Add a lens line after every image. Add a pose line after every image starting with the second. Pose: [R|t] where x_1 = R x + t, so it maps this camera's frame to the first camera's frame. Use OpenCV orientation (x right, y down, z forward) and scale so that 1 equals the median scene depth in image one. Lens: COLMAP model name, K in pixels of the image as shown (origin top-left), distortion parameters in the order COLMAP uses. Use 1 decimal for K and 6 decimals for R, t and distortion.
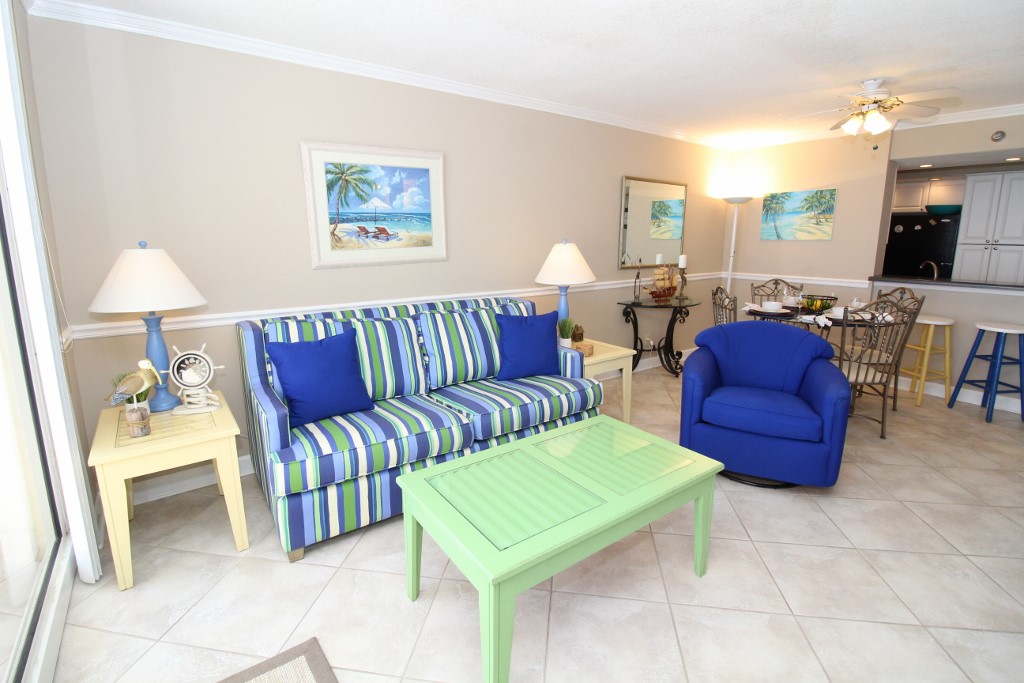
lens RADIAL K [[475.8, 0, 506.5], [0, 475.8, 326.6], [0, 0, 1]] dist [0.011943, -0.016423]
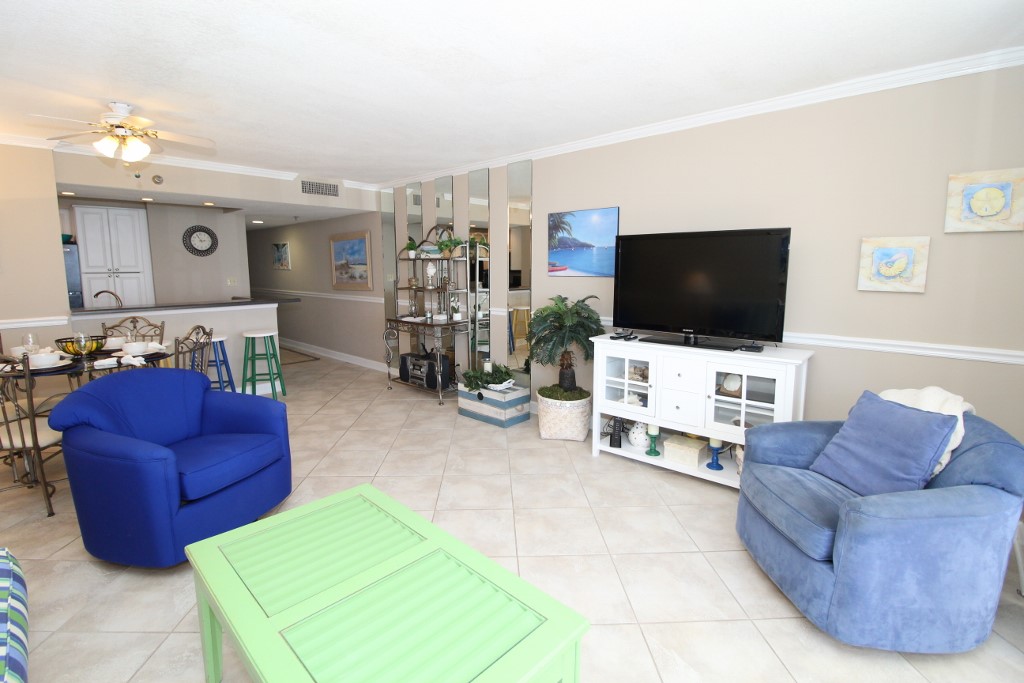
lens RADIAL K [[475.8, 0, 506.5], [0, 475.8, 326.6], [0, 0, 1]] dist [0.011943, -0.016423]
pose [[-0.177839, -0.128246, 0.975667, -0.354902], [0.186987, 0.969004, 0.161453, -0.095246], [-0.966131, 0.211150, -0.148347, 0.489330]]
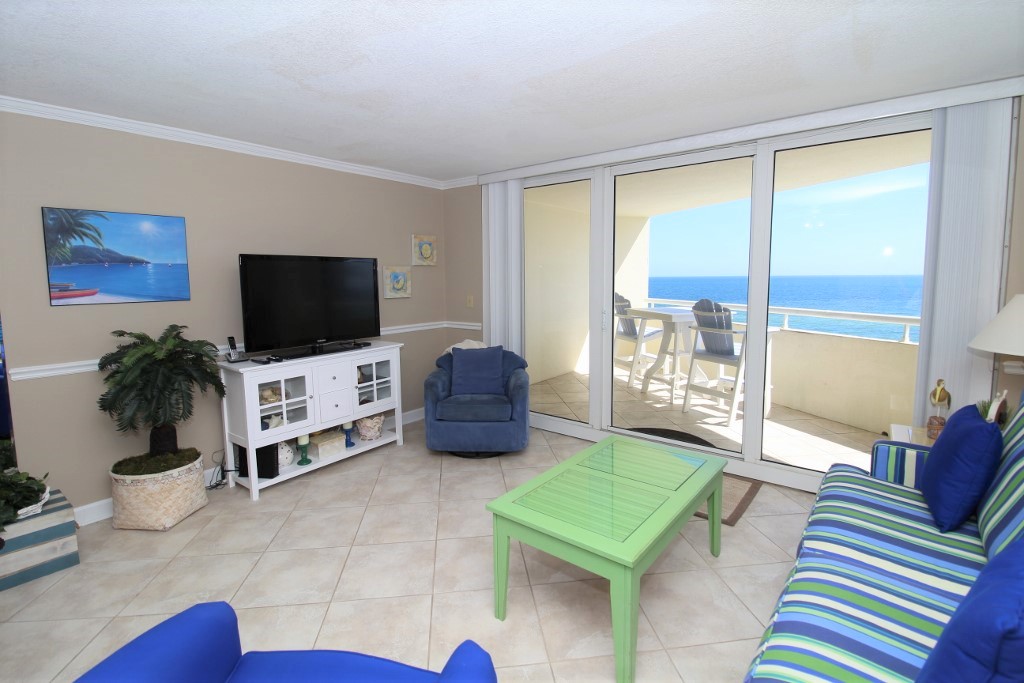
lens RADIAL K [[475.8, 0, 506.5], [0, 475.8, 326.6], [0, 0, 1]] dist [0.011943, -0.016423]
pose [[-0.966678, 0.034252, -0.253694, 0.411402], [-0.039982, 0.958646, 0.281777, -0.231706], [0.252854, 0.282531, -0.925333, 1.151375]]
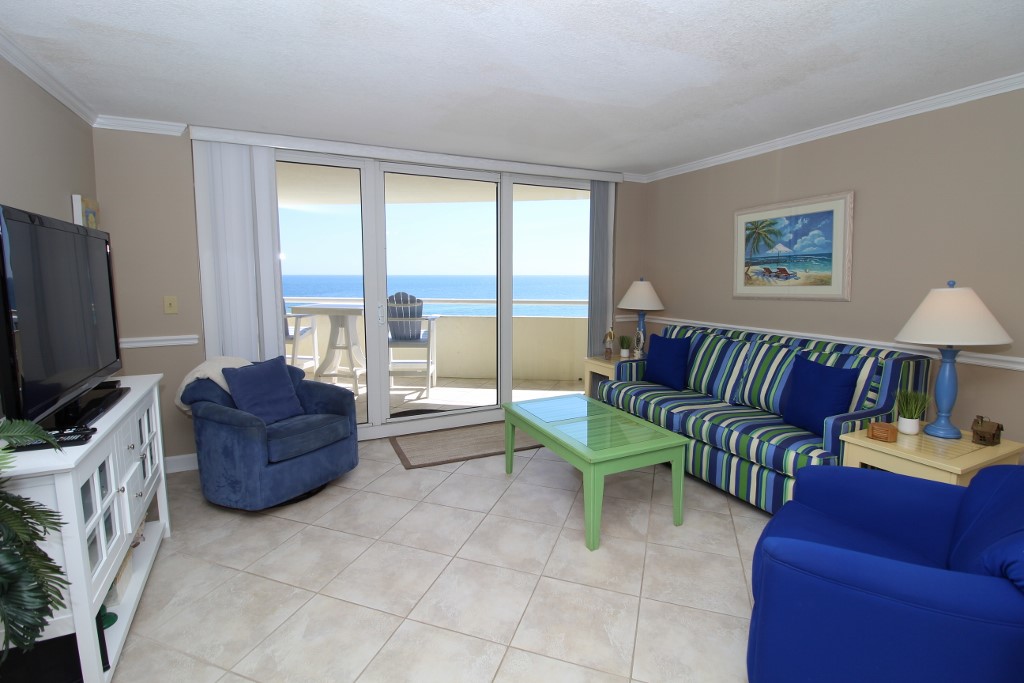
lens RADIAL K [[475.8, 0, 506.5], [0, 475.8, 326.6], [0, 0, 1]] dist [0.011943, -0.016423]
pose [[-0.194706, 0.106497, -0.975063, 1.028059], [-0.184041, 0.972466, 0.142963, -0.111233], [0.963441, 0.207288, -0.169745, 0.574612]]
